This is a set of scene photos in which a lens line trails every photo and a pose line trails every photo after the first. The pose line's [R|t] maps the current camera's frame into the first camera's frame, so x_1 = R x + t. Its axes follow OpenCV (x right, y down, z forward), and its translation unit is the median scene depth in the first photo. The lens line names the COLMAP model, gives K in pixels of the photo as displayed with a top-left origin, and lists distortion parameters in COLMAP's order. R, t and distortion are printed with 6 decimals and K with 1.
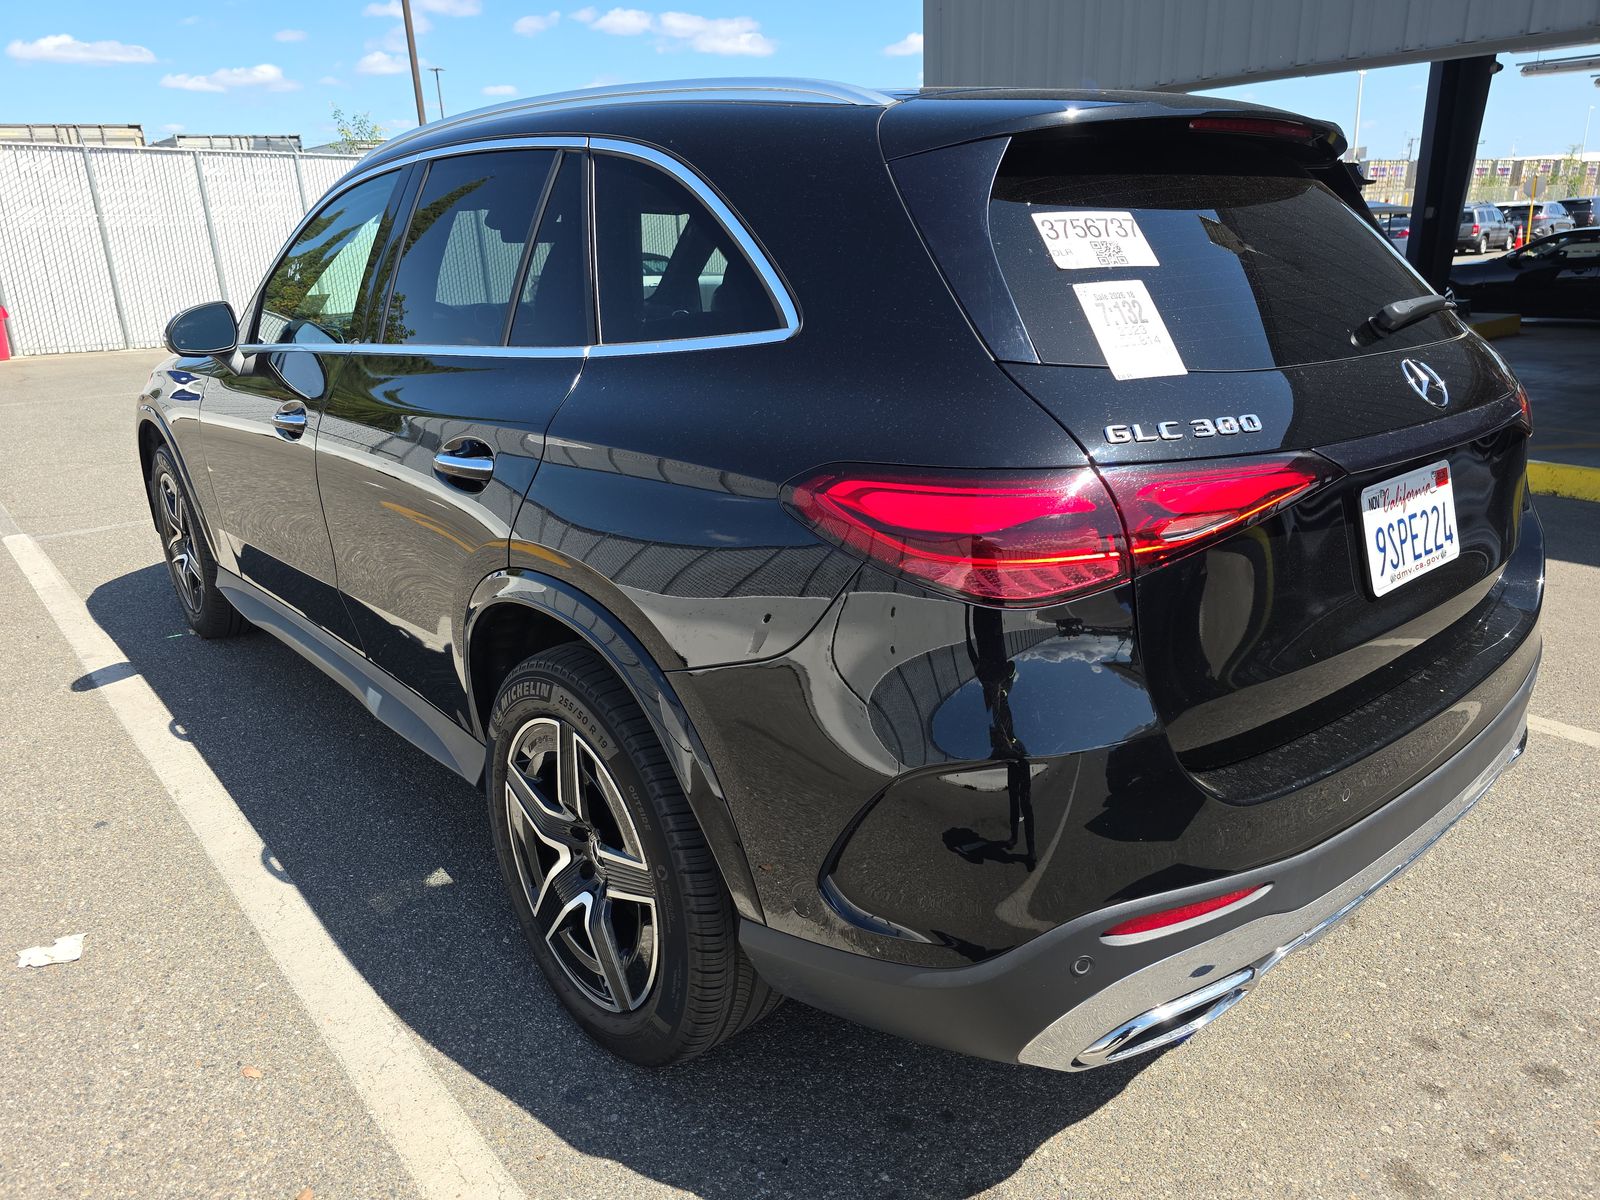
lens RADIAL K [[1181.8, 0, 745.6], [0, 1181.8, 567.6], [0, 0, 1]] dist [0.038351, -0.048826]
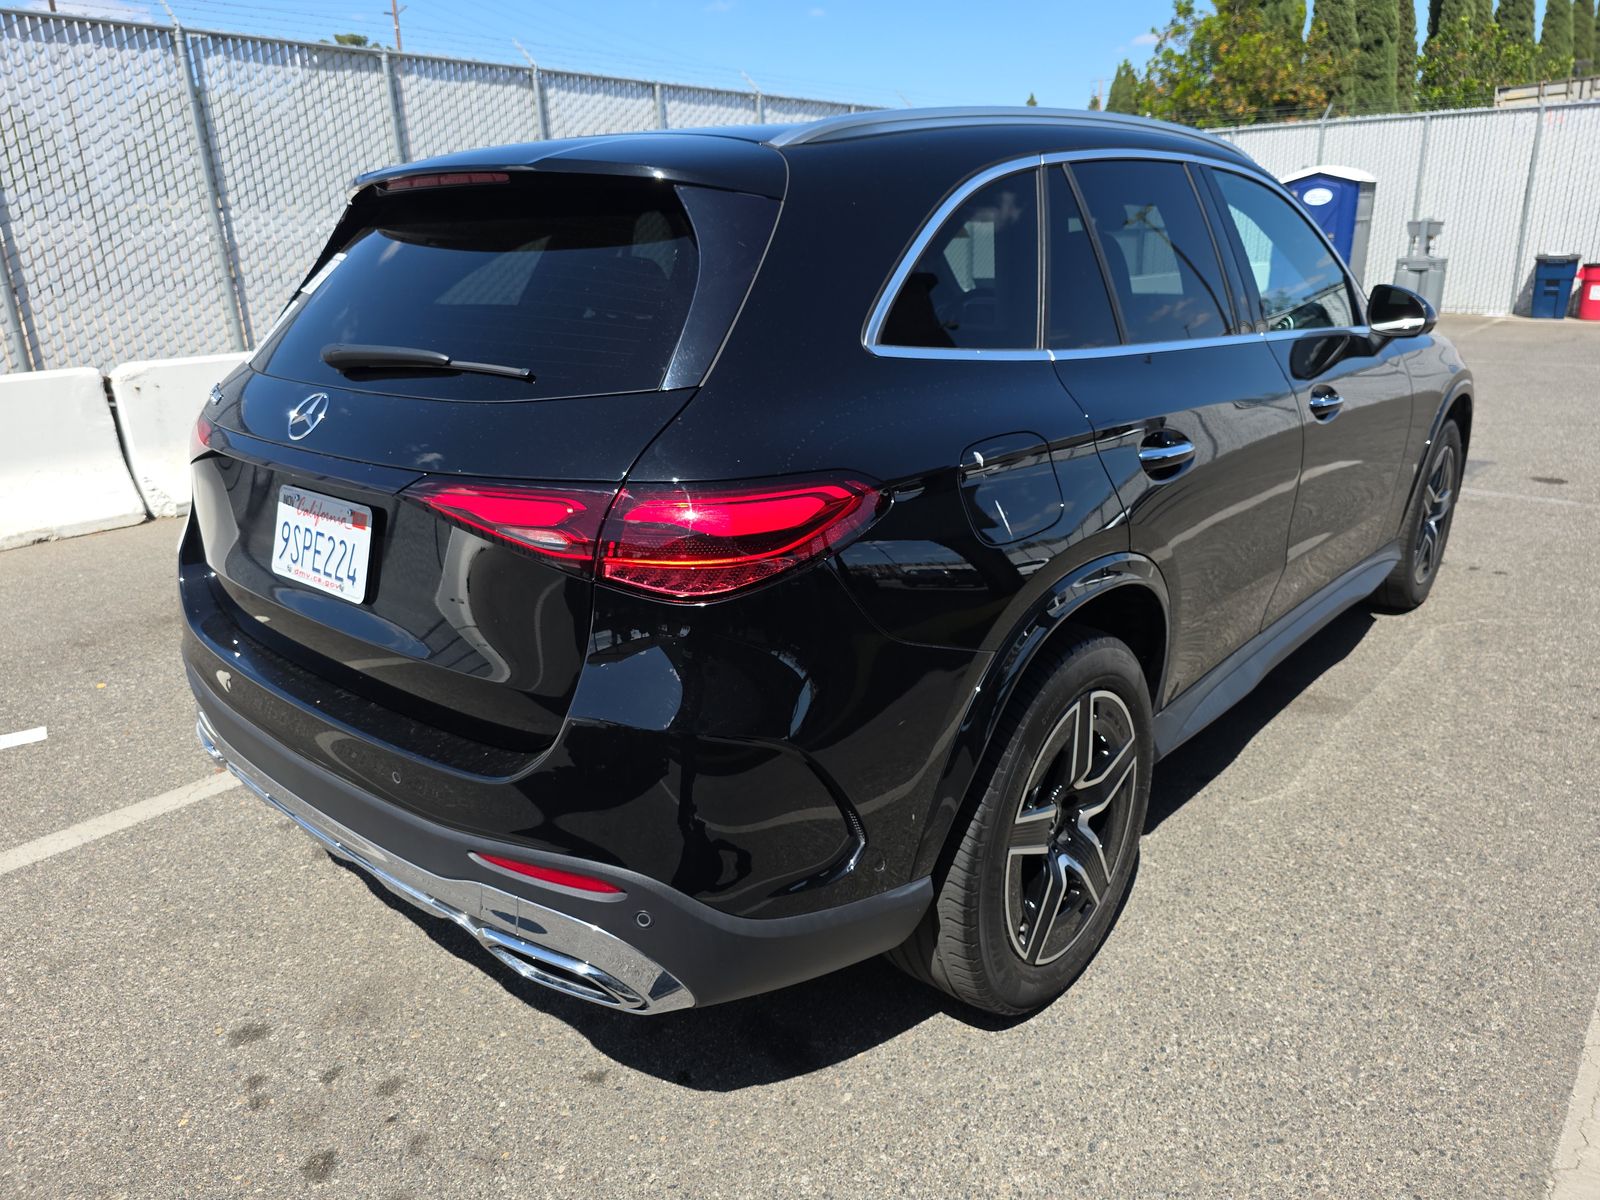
lens RADIAL K [[1158.9, 0, 800.0], [0, 1158.9, 600.0], [0, 0, 1]] dist [0.118068, -0.086612]
pose [[0.127842, 0.321168, -0.938354, 1.680587], [-0.259470, 0.923996, 0.280903, -0.415465], [0.957252, 0.207563, 0.201459, 1.219413]]
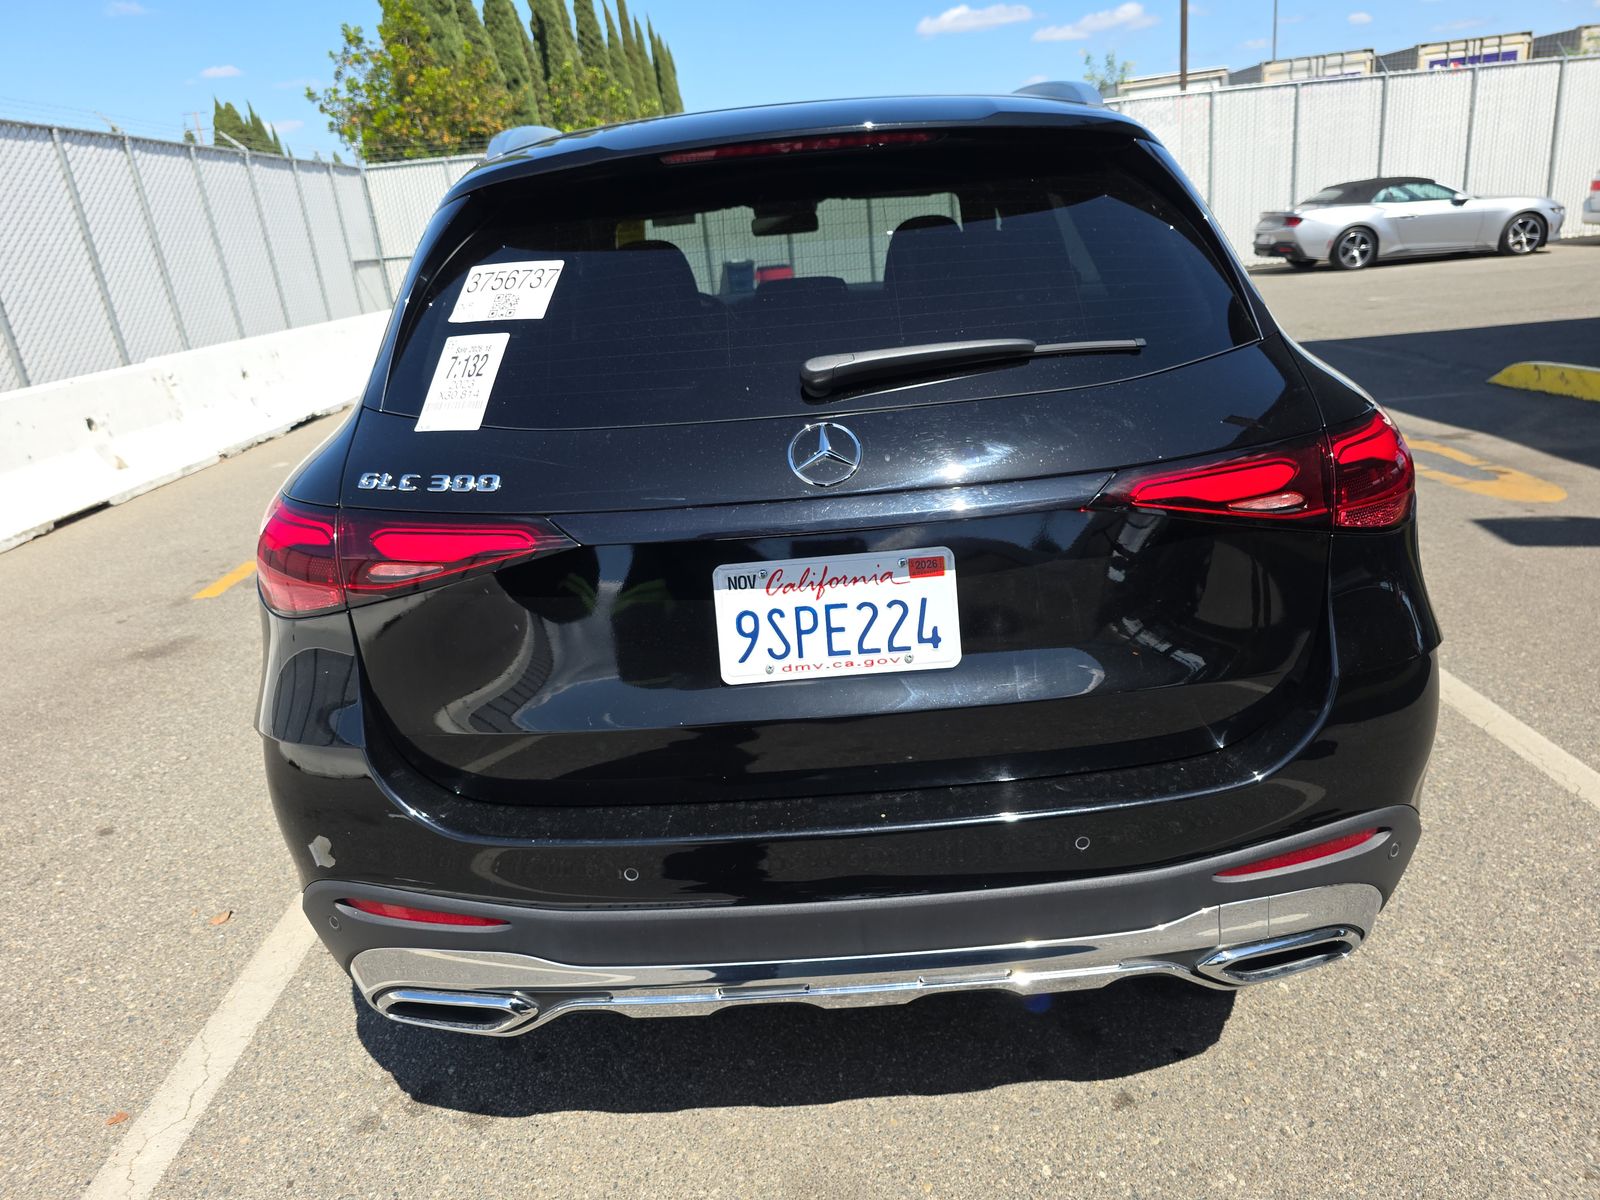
lens RADIAL K [[1158.9, 0, 800.0], [0, 1158.9, 600.0], [0, 0, 1]] dist [0.118068, -0.086612]
pose [[0.741998, 0.168352, -0.648919, 1.087220], [-0.112671, 0.985503, 0.126842, -0.151657], [0.660866, -0.021002, 0.750210, 0.346057]]
